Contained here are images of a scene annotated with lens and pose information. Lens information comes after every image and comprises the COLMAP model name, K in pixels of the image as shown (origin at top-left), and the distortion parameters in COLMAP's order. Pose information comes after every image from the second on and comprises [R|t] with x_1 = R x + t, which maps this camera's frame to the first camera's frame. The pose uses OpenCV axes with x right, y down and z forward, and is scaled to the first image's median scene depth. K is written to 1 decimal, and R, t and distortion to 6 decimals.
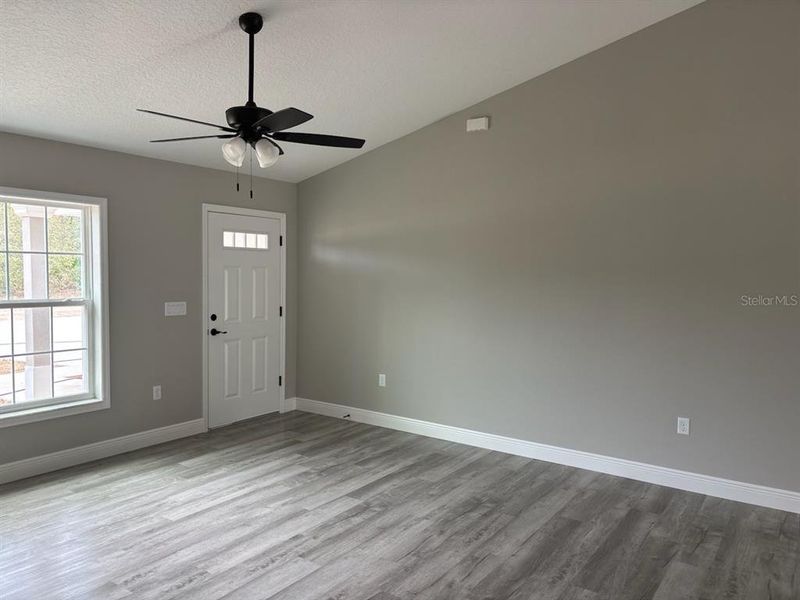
lens RADIAL K [[606.3, 0, 397.6], [0, 606.3, 306.1], [0, 0, 1]] dist [0.073778, -0.079263]
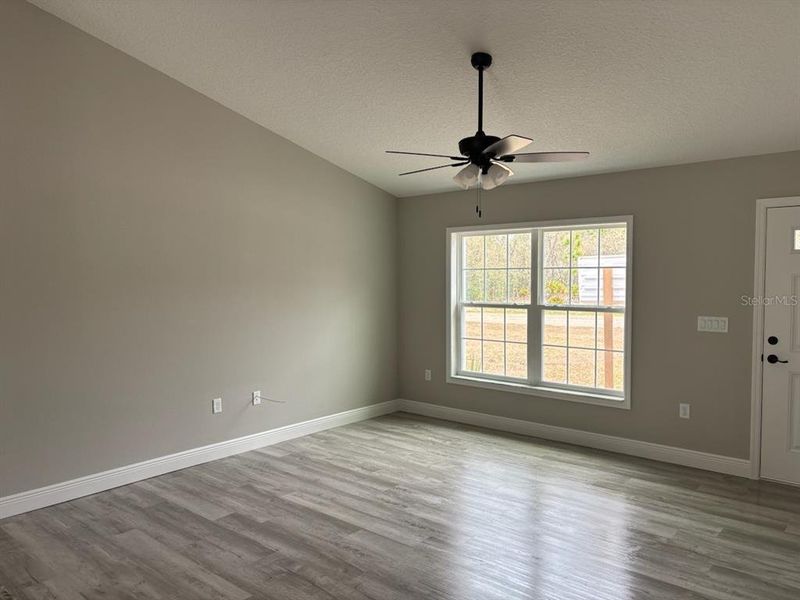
lens RADIAL K [[606.3, 0, 397.6], [0, 606.3, 306.1], [0, 0, 1]] dist [0.073778, -0.079263]
pose [[-0.106331, 0.037166, -0.993636, 0.647123], [-0.058269, 0.997351, 0.043540, -0.038675], [0.992622, 0.062528, -0.103884, 0.712300]]
